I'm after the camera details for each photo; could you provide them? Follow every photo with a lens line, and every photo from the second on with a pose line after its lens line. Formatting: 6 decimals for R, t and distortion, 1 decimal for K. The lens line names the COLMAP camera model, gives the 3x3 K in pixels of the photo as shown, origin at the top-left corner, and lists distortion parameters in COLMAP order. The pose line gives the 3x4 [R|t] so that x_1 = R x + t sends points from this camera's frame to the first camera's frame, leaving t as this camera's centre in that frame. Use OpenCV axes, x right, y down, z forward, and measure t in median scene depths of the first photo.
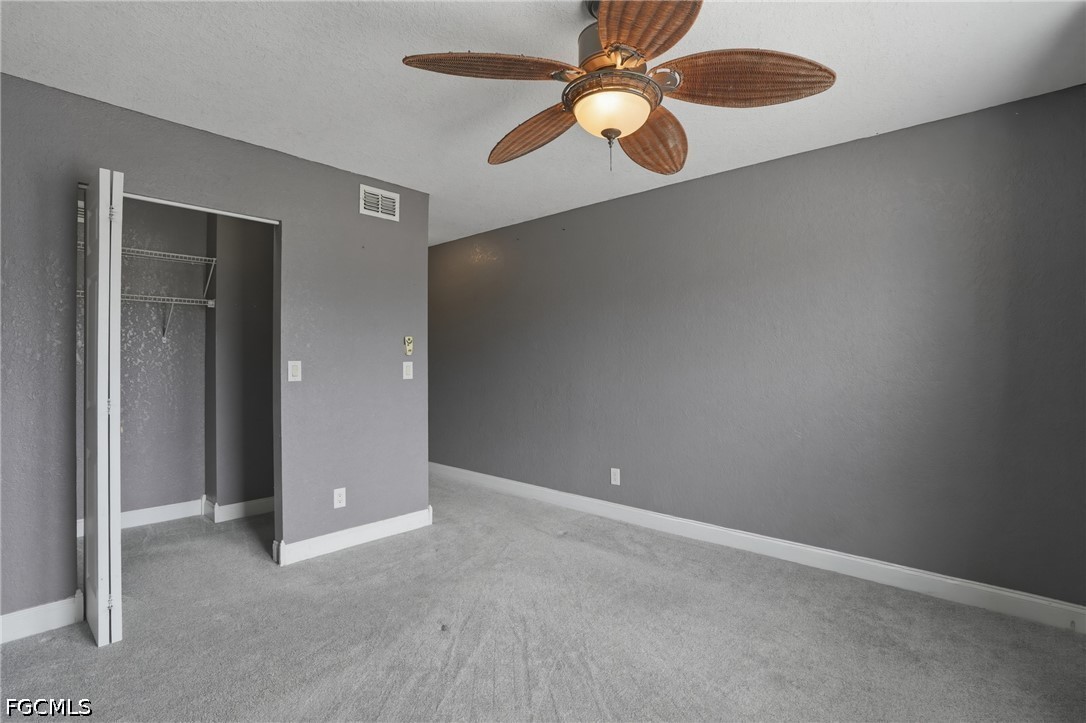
lens RADIAL K [[509.1, 0, 544.1], [0, 509.1, 359.8], [0, 0, 1]] dist [-0.067056, 0.024507]
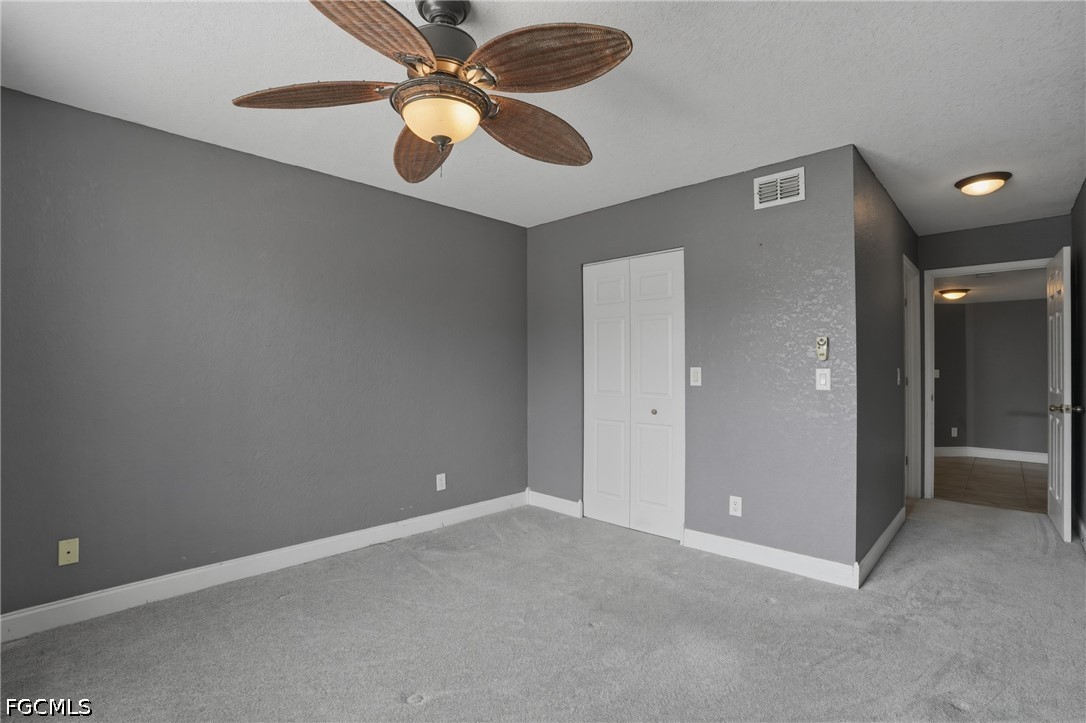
lens RADIAL K [[504.1, 0, 546.4], [0, 504.1, 356.2], [0, 0, 1]] dist [-0.065605, 0.021802]
pose [[-0.026562, -0.021243, -0.999421, 0.911076], [0.002202, 0.999771, -0.021309, 0.001305], [0.999645, -0.002767, -0.026509, 1.019073]]
